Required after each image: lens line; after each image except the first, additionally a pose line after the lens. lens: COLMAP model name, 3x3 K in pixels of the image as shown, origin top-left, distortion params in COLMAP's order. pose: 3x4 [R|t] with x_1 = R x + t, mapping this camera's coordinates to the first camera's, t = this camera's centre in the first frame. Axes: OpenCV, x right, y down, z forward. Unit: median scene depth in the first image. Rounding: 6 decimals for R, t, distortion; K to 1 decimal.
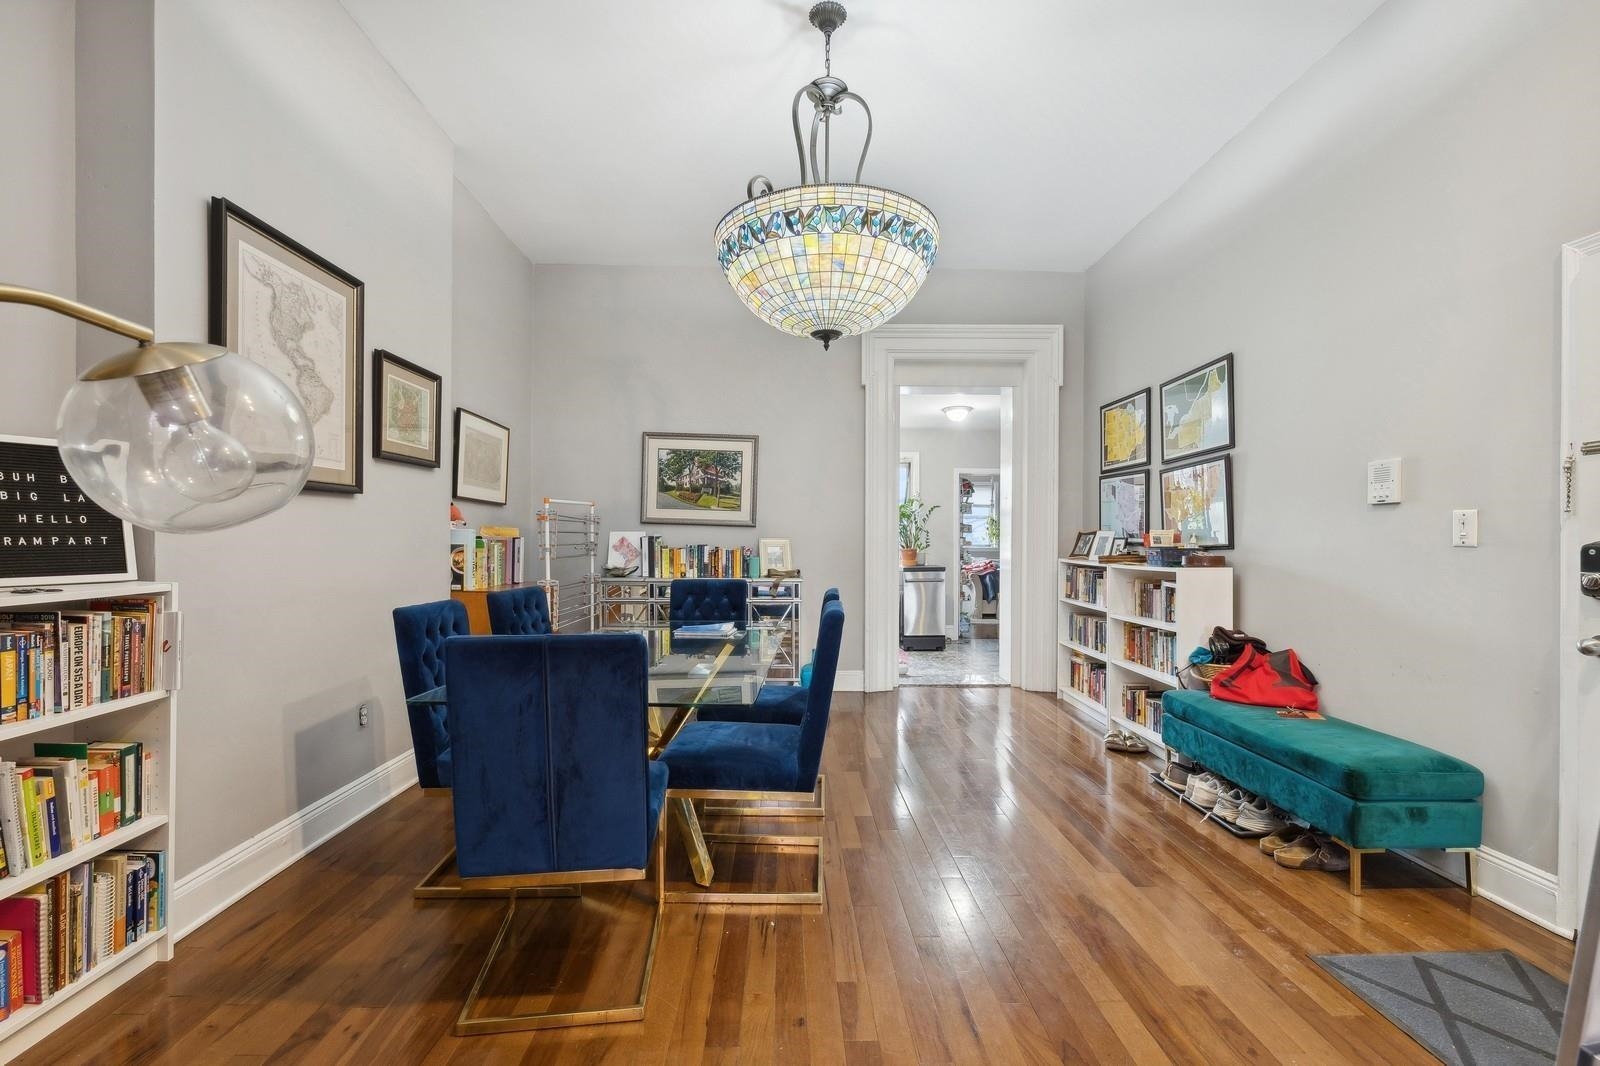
lens RADIAL K [[694.4, 0, 789.7], [0, 694.4, 540.9], [0, 0, 1]] dist [-0.002223, 0.000131]
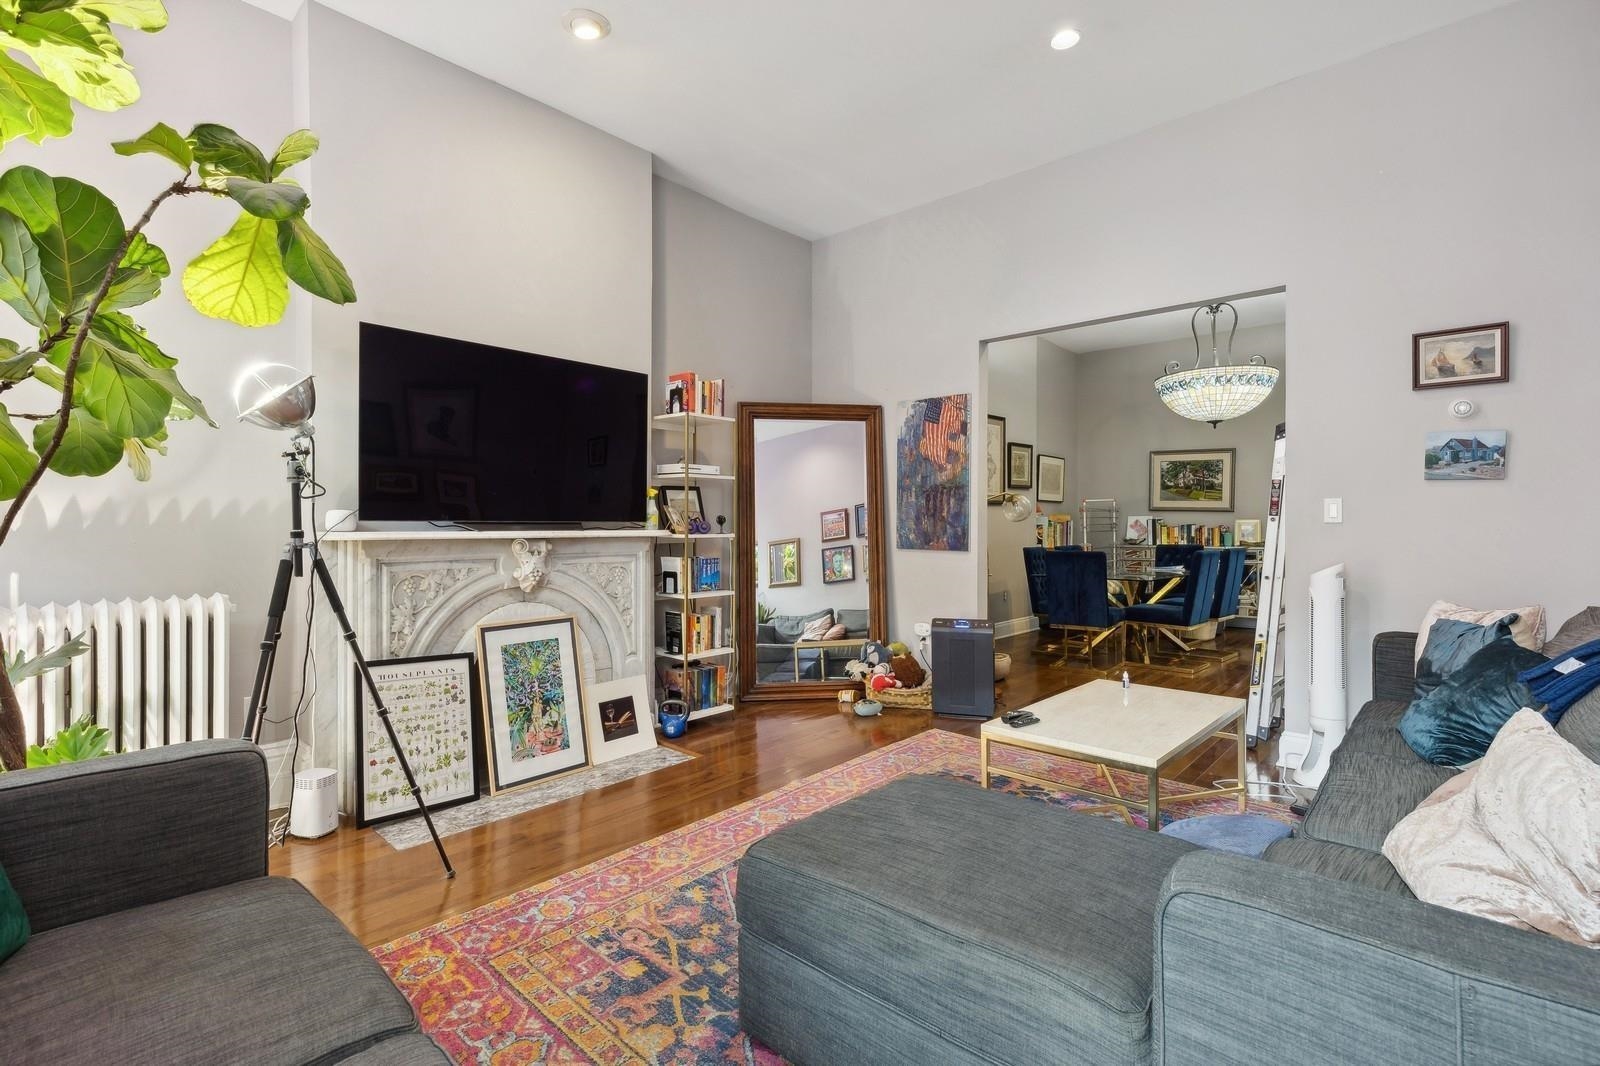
lens RADIAL K [[764.8, 0, 801.3], [0, 764.8, 531.7], [0, 0, 1]] dist [-0.001735, 0.000487]
pose [[0.752123, 0.000506, -0.659022, 0.334228], [0.007420, 0.999930, 0.009236, 0.000113], [0.658981, -0.011837, 0.752067, -0.811459]]
